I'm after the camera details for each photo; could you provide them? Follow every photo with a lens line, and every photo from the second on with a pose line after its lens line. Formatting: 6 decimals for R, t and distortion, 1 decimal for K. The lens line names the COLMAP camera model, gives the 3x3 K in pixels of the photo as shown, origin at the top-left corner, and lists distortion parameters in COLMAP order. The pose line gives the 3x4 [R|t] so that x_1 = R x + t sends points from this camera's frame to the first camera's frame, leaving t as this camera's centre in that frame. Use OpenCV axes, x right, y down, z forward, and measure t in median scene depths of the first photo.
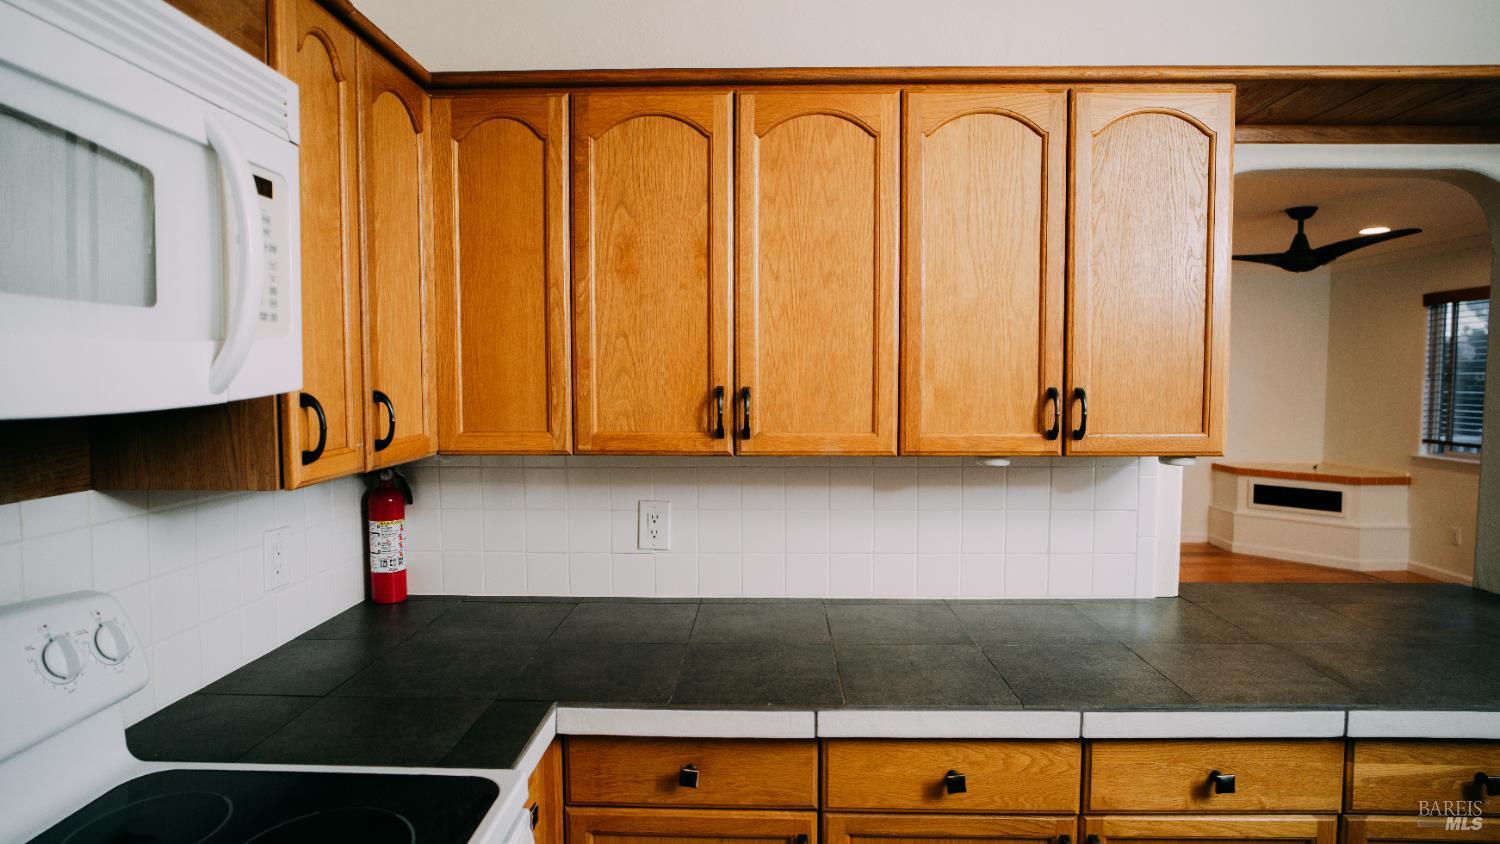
lens RADIAL K [[763.4, 0, 750.0], [0, 763.4, 422.0], [0, 0, 1]] dist [-0.001516, -0.000330]
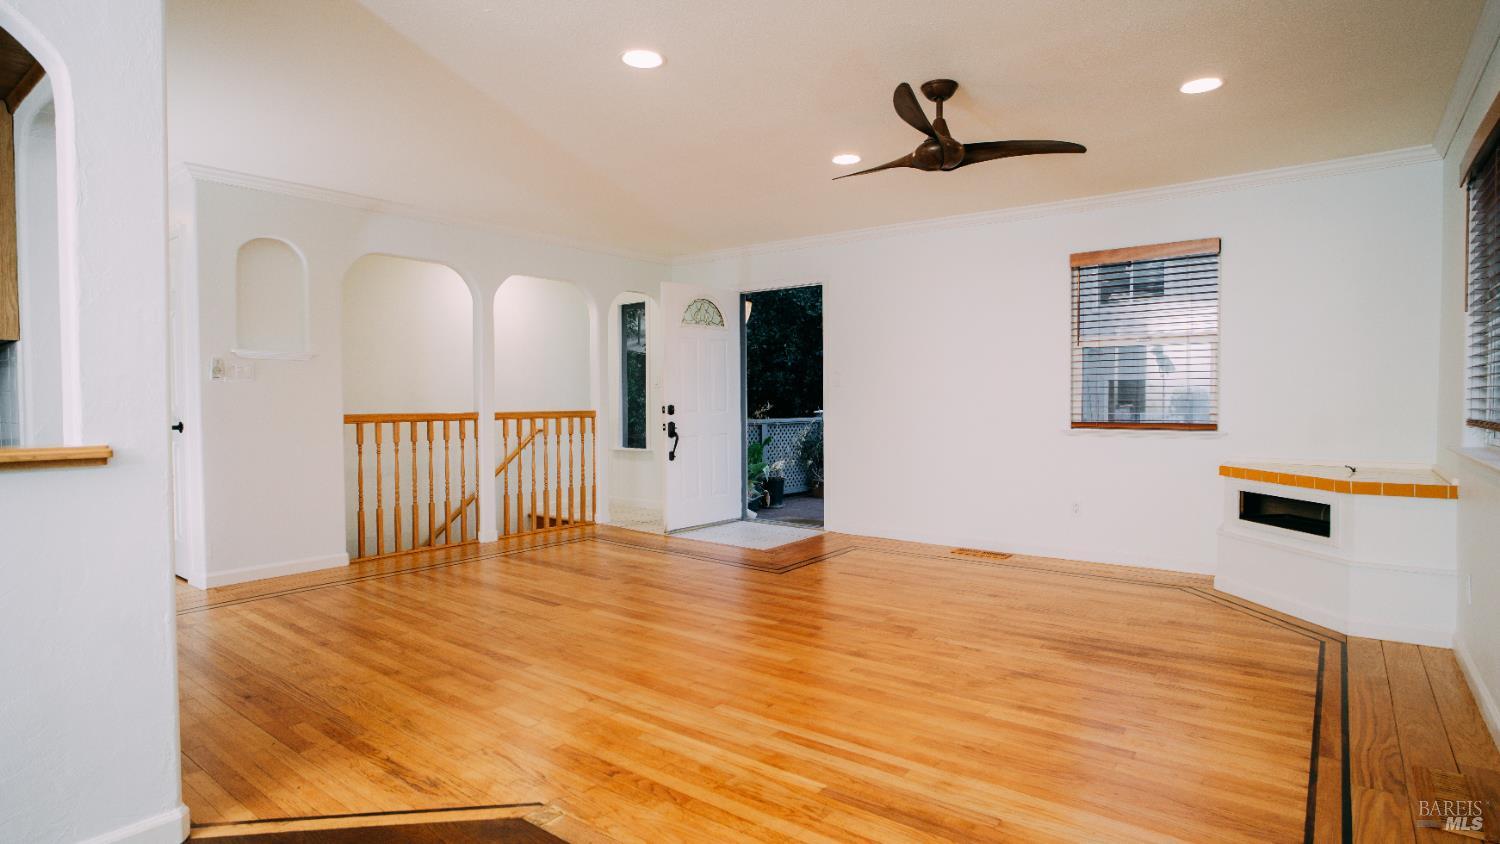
lens RADIAL K [[763.4, 0, 750.0], [0, 763.4, 422.0], [0, 0, 1]] dist [-0.001516, -0.000330]
pose [[0.809385, 0.020620, -0.586916, 0.758611], [-0.039770, 0.999014, -0.019746, 0.055670], [0.585930, 0.039324, 0.809407, 0.213260]]
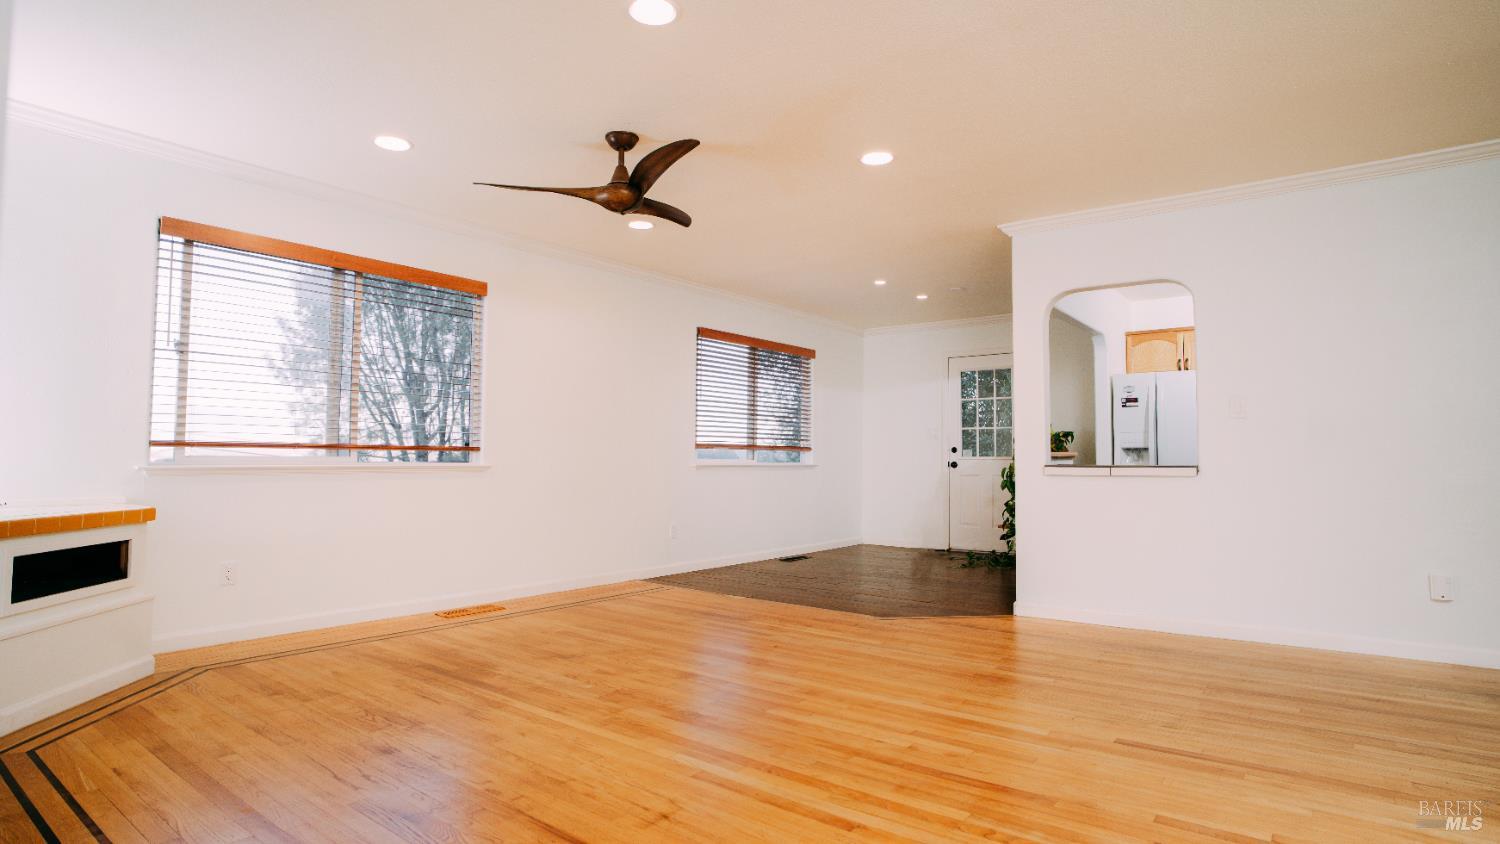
lens RADIAL K [[763.4, 0, 750.0], [0, 763.4, 422.0], [0, 0, 1]] dist [-0.001516, -0.000330]
pose [[-0.809528, 0.030225, 0.586303, 0.107220], [0.037797, 0.999285, 0.000673, 0.025286], [-0.585863, 0.022705, -0.810092, 1.171951]]
